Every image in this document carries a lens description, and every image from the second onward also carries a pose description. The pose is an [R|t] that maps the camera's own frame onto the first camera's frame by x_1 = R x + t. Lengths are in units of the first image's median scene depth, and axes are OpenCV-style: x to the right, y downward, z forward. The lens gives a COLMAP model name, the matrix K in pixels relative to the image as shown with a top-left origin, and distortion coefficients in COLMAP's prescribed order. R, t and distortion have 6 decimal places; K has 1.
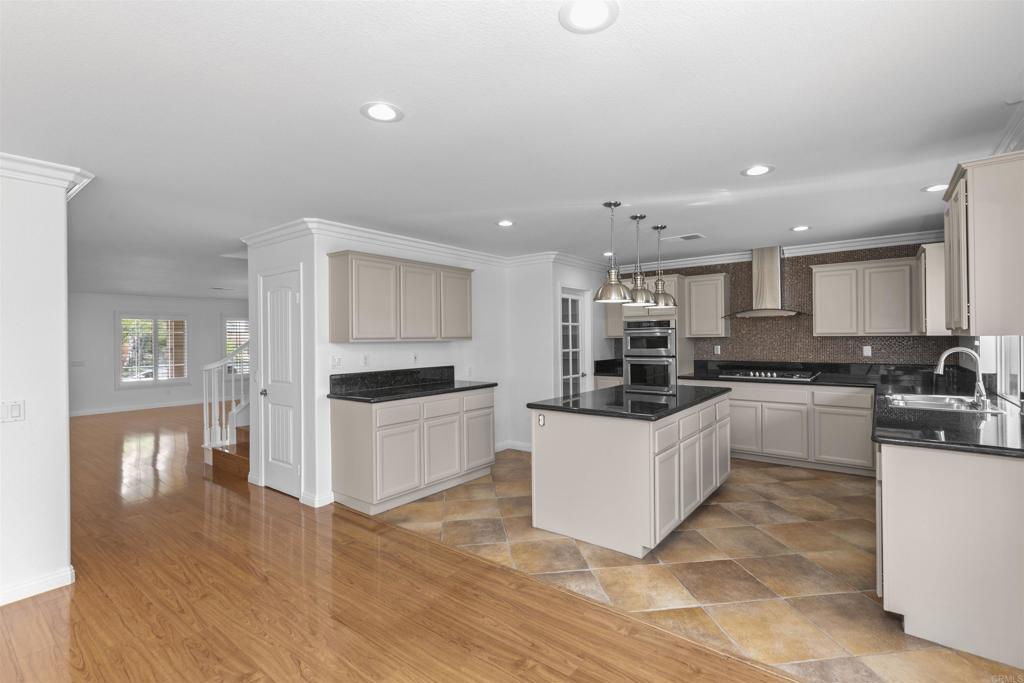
lens RADIAL K [[463.5, 0, 512.9], [0, 463.5, 336.0], [0, 0, 1]] dist [0.001883, 0.000158]
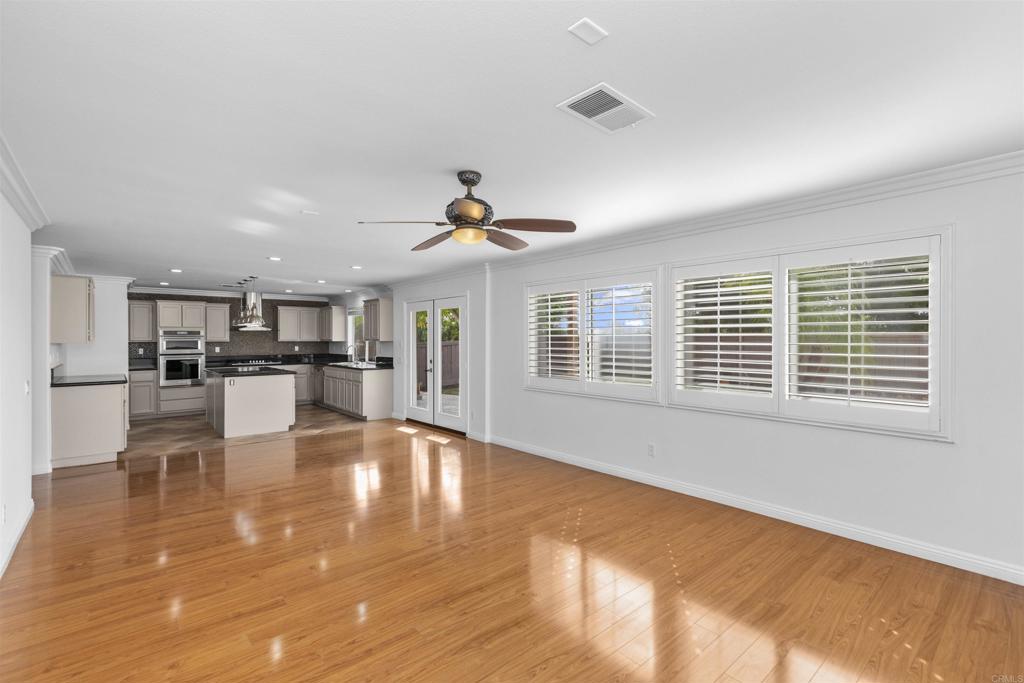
lens RADIAL K [[463.5, 0, 516.8], [0, 463.5, 340.0], [0, 0, 1]] dist [0.001883, 0.000158]
pose [[0.196189, 0.009096, 0.980524, -1.399164], [-0.001424, 0.999959, -0.008992, 0.013037], [-0.980565, 0.000368, 0.196194, -0.502894]]
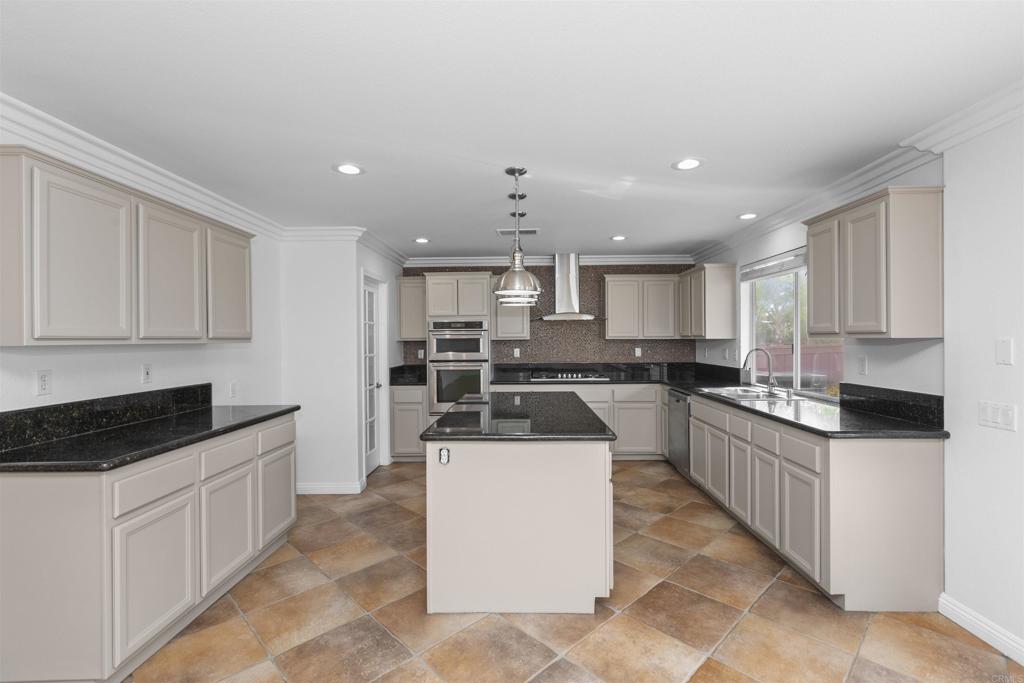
lens RADIAL K [[463.5, 0, 518.8], [0, 463.5, 338.1], [0, 0, 1]] dist [0.001883, 0.000158]
pose [[0.797151, 0.007015, 0.603739, -0.226492], [-0.004506, 0.999974, -0.005670, 0.005964], [-0.603763, 0.001799, 0.797162, 0.315066]]
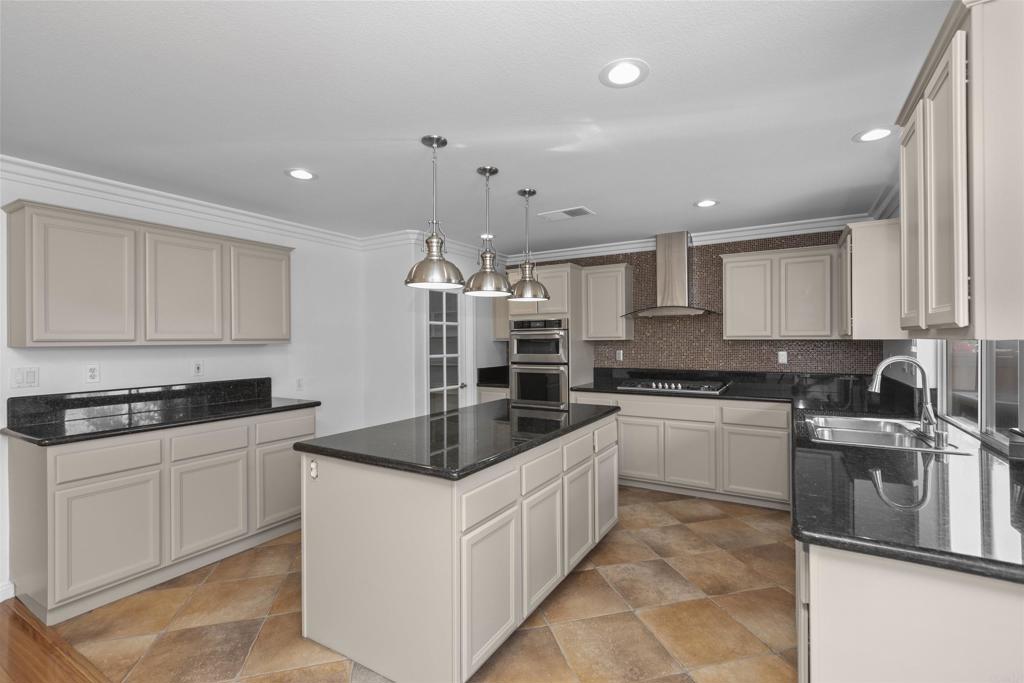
lens RADIAL K [[463.5, 0, 511.5], [0, 463.5, 339.0], [0, 0, 1]] dist [0.001883, 0.000158]
pose [[0.992198, 0.003613, 0.124621, 0.210365], [-0.003772, 0.999992, 0.001041, -0.000023], [-0.124616, -0.001503, 0.992204, 0.279781]]
